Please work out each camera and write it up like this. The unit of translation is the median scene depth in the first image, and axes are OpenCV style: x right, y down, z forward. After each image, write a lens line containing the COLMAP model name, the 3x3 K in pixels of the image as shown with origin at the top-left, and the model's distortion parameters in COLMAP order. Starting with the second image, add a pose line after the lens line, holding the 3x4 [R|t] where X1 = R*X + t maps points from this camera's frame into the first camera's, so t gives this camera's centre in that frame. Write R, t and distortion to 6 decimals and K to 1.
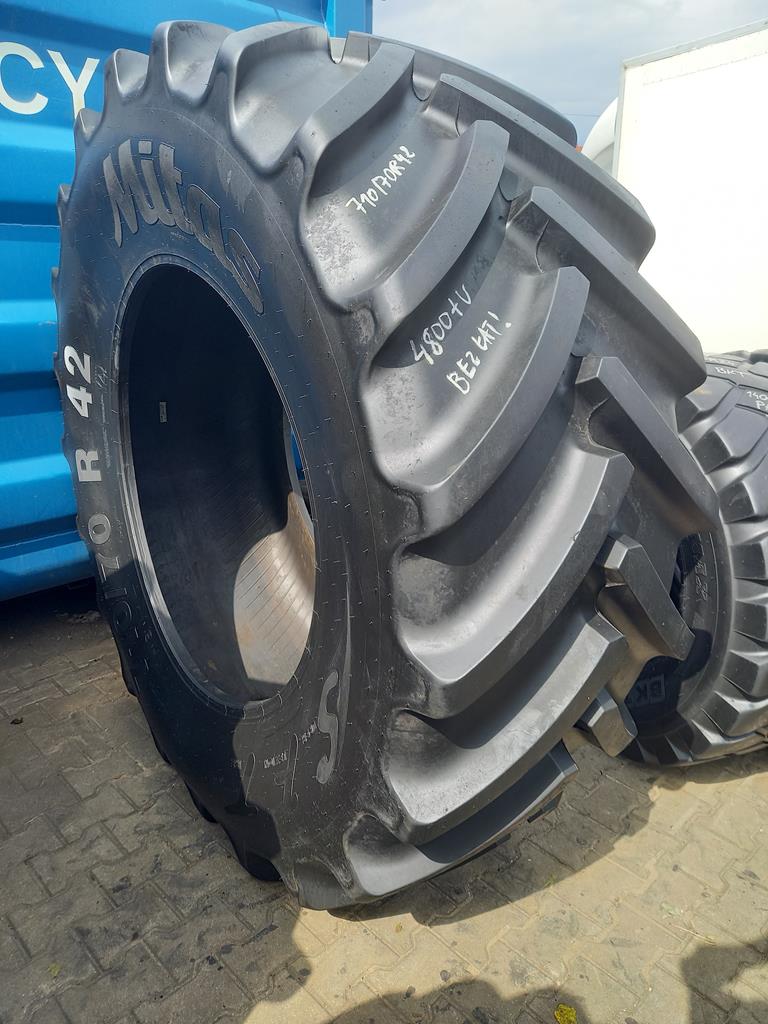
lens RADIAL K [[679.0, 0, 377.6], [0, 679.0, 515.3], [0, 0, 1]] dist [0.026444, -0.018176]
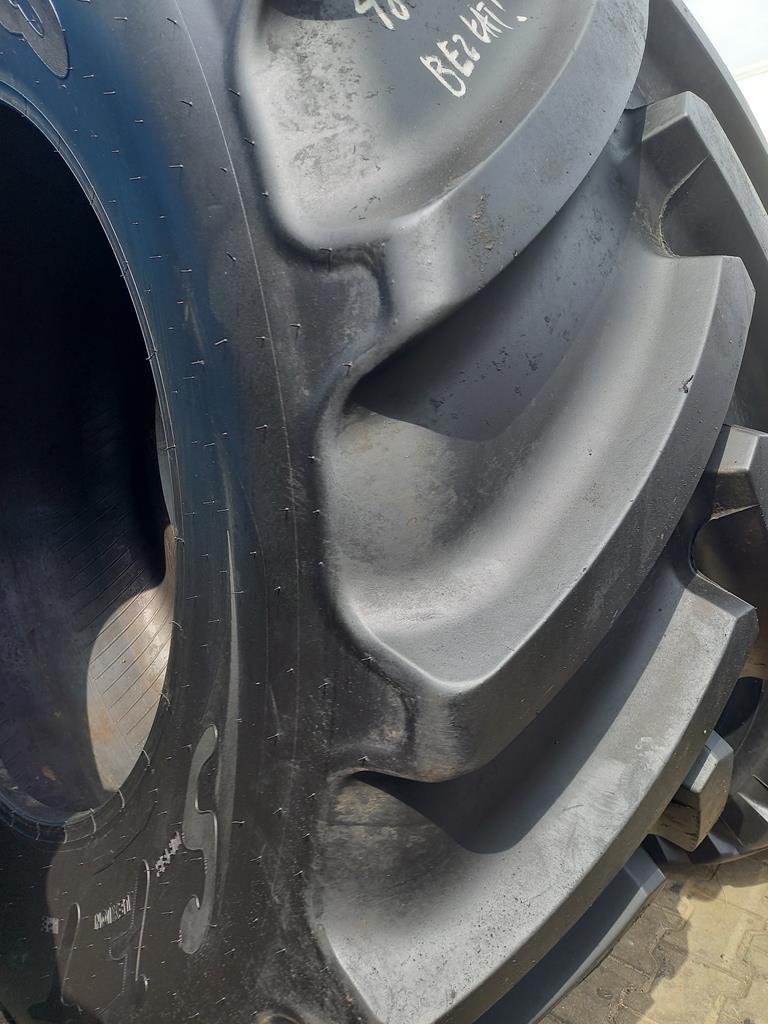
lens RADIAL K [[679.0, 0, 374.5], [0, 679.0, 543.7], [0, 0, 1]] dist [0.026444, -0.018176]
pose [[0.990677, -0.024762, 0.133965, -0.005296], [0.041266, 0.991689, -0.121862, 0.180564], [-0.129834, 0.126254, 0.983465, 0.505575]]
